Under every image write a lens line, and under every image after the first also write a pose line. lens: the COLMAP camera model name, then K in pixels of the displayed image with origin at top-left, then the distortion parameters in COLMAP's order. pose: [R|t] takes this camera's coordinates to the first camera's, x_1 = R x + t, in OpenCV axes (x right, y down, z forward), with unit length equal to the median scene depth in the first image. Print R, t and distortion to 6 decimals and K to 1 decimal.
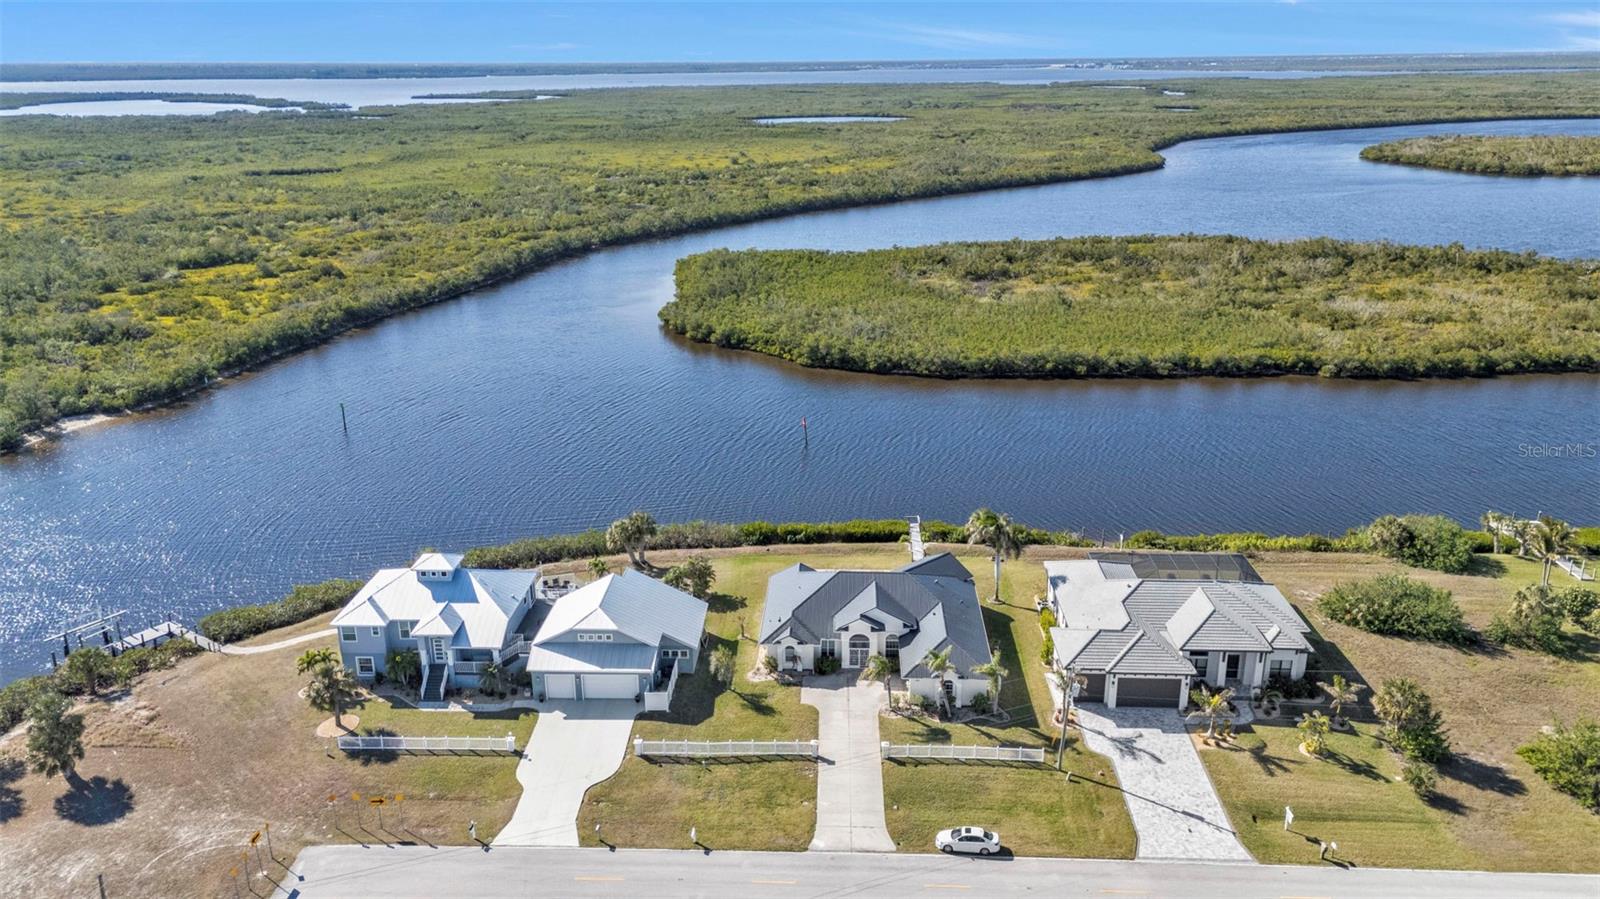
lens RADIAL K [[1167.4, 0, 800.8], [0, 1167.4, 457.4], [0, 0, 1]] dist [0.091427, -0.093103]
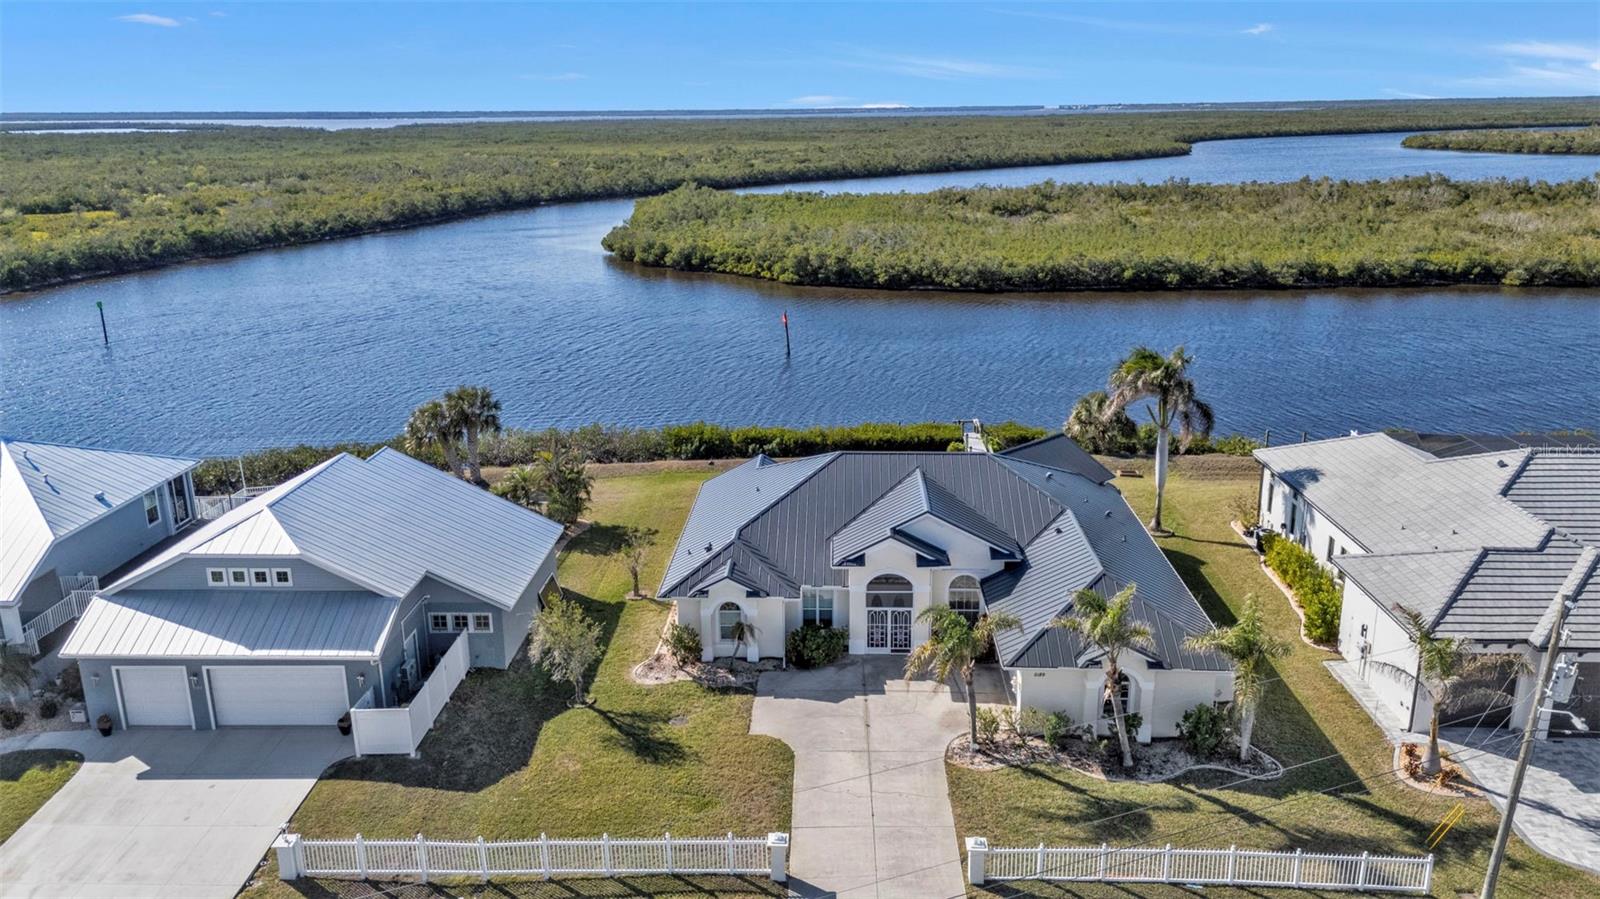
lens RADIAL K [[1168.2, 0, 802.1], [0, 1168.2, 458.8], [0, 0, 1]] dist [0.079360, -0.075945]
pose [[0.999981, -0.004467, 0.004226, 0.007925], [0.004624, 0.999269, -0.037943, 0.062099], [-0.004053, 0.037962, 0.999271, 0.281569]]
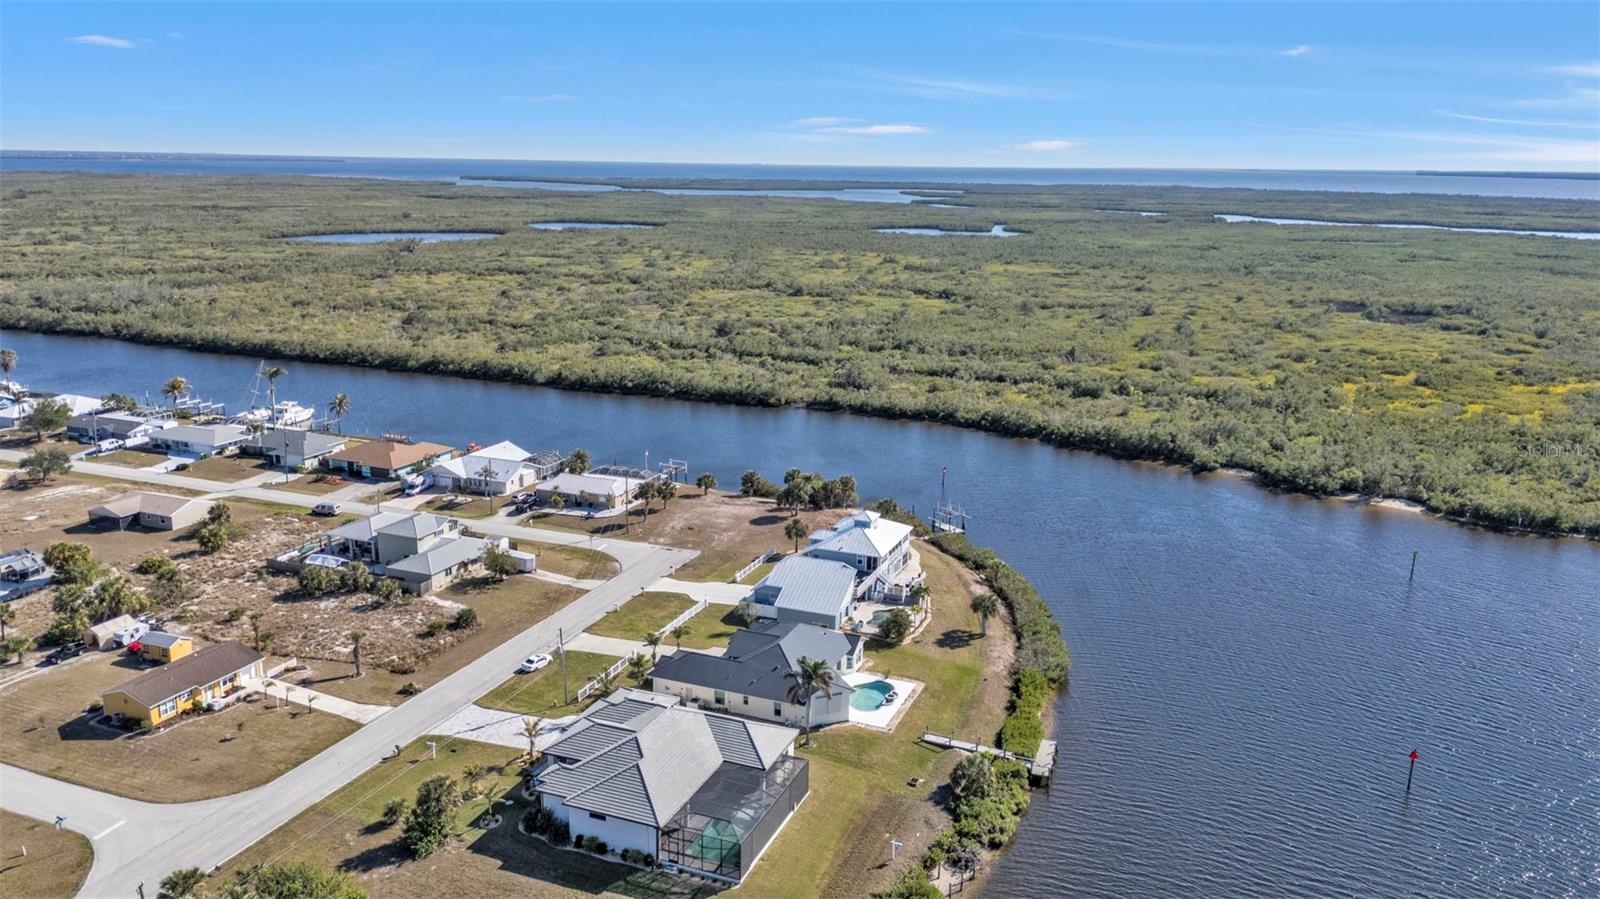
lens RADIAL K [[1167.4, 0, 800.8], [0, 1167.4, 457.4], [0, 0, 1]] dist [0.091427, -0.093103]
pose [[-0.338417, 0.233720, -0.911509, 0.601267], [-0.312773, 0.885651, 0.343213, -0.260827], [0.887495, 0.401244, -0.226618, 0.638746]]
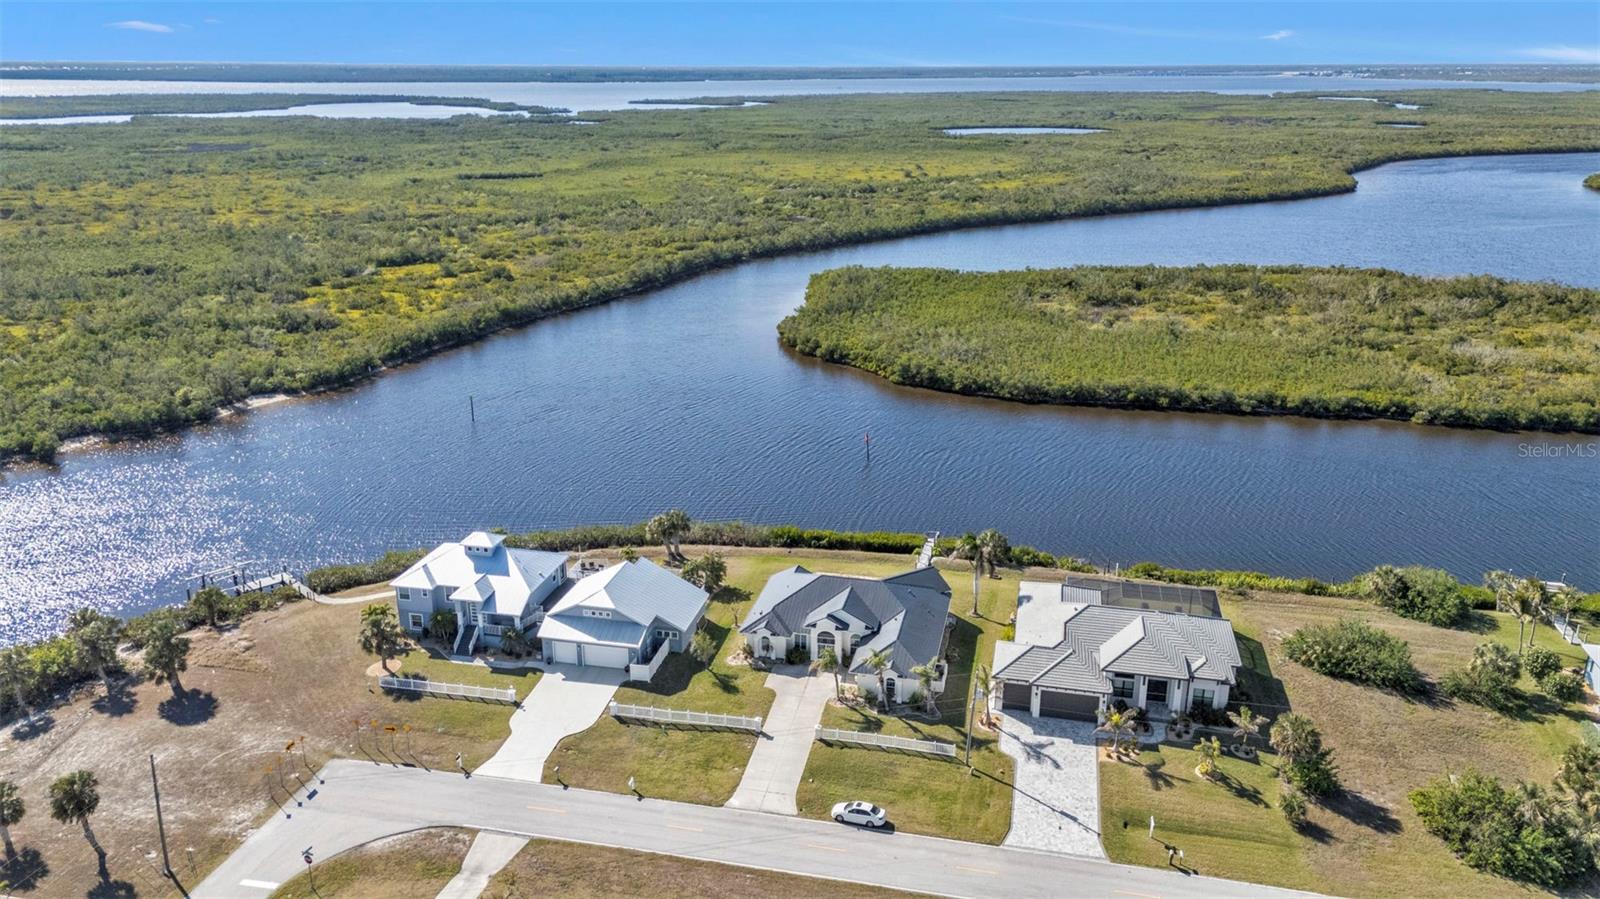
lens RADIAL K [[1167.4, 0, 800.8], [0, 1167.4, 457.4], [0, 0, 1]] dist [0.091427, -0.093103]
pose [[0.984586, 0.063846, -0.162833, 0.099115], [-0.064331, 0.997926, 0.002301, -0.008728], [0.162642, 0.008209, 0.986651, -0.059067]]
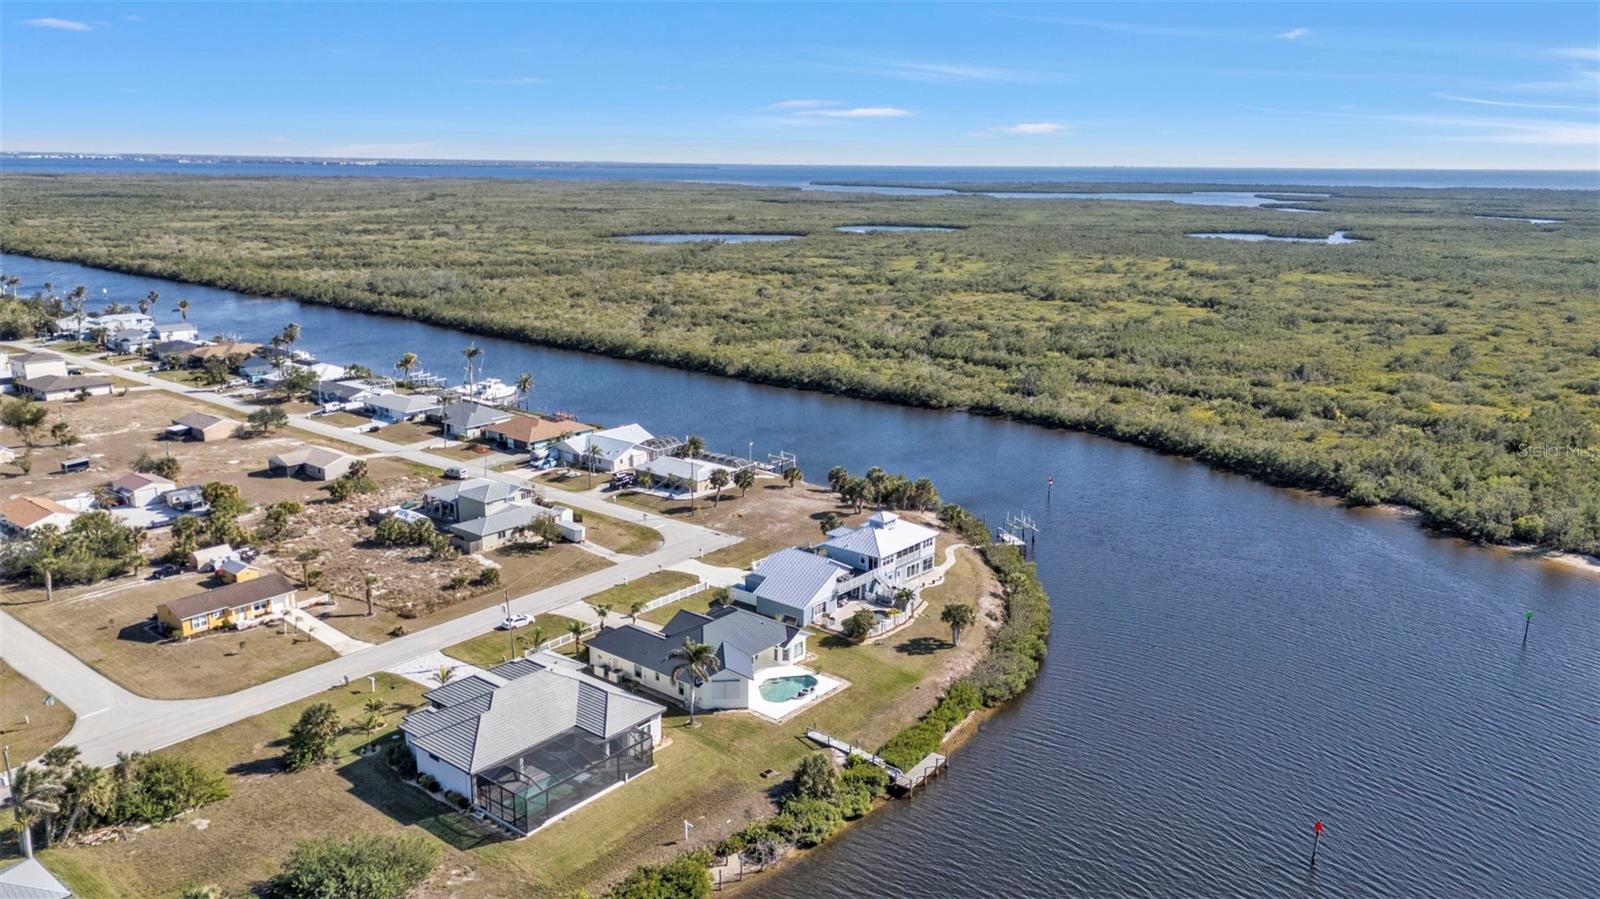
lens RADIAL K [[1167.4, 0, 800.8], [0, 1167.4, 457.4], [0, 0, 1]] dist [0.091427, -0.093103]
pose [[-0.598010, 0.197640, -0.776738, 0.505843], [-0.263959, 0.866490, 0.423699, -0.323080], [0.756776, 0.458404, -0.466001, 0.828343]]
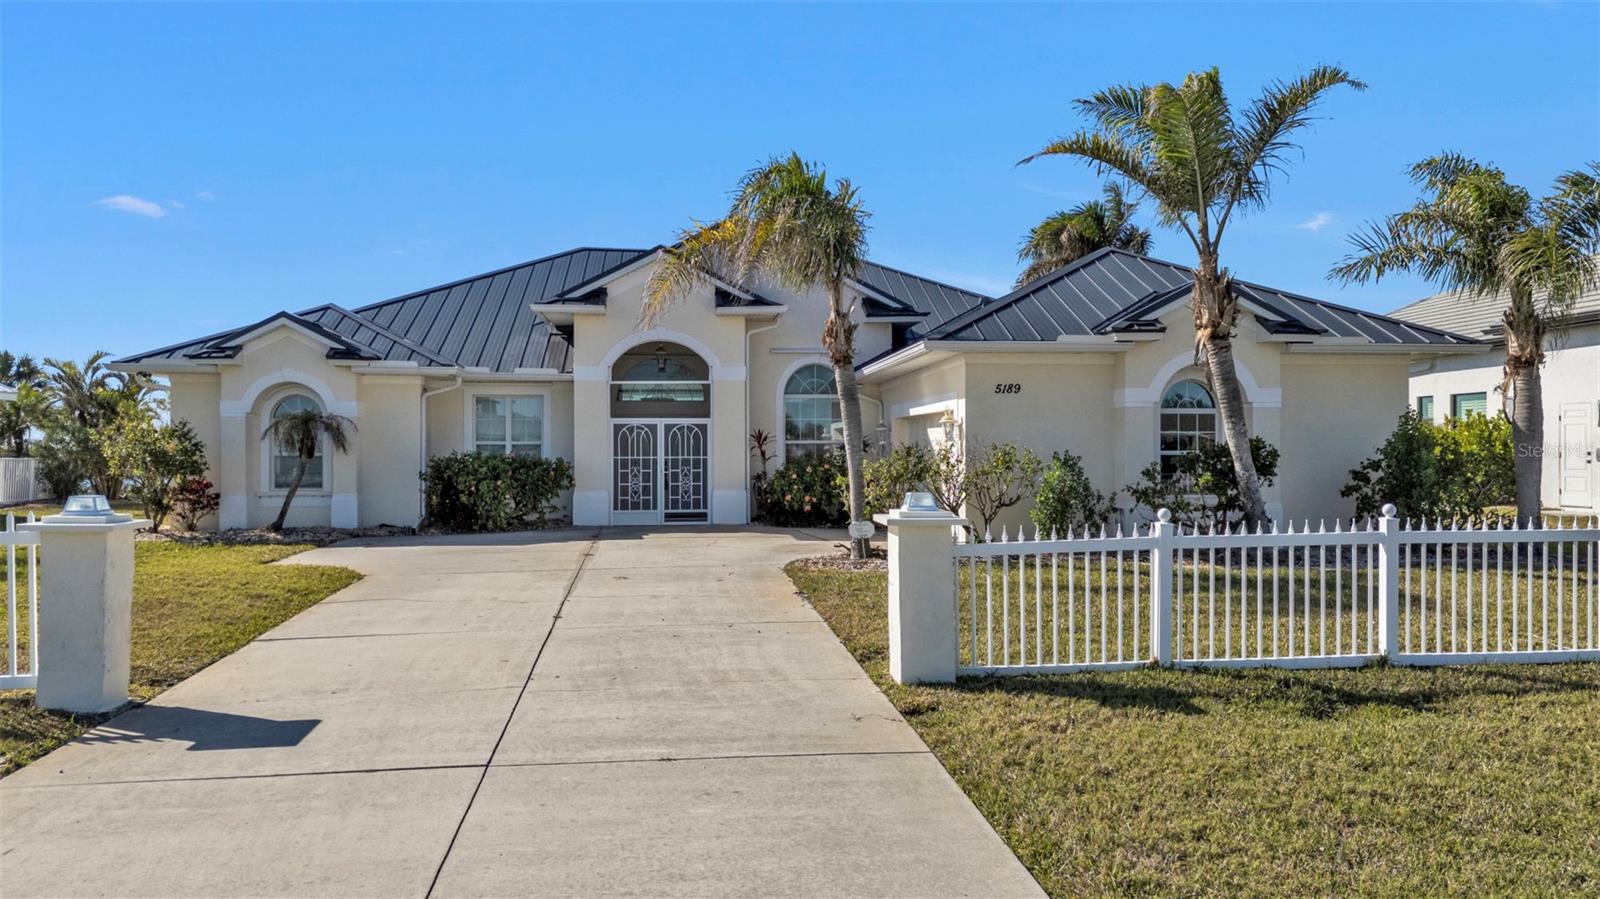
lens RADIAL K [[1169.6, 0, 802.4], [0, 1169.6, 456.2], [0, 0, 1]] dist [0.075279, -0.067630]
pose [[0.988076, 0.005318, 0.153873, 0.021546], [0.044398, 0.947108, -0.317829, 0.118129], [-0.147425, 0.320871, 0.935579, 0.403208]]
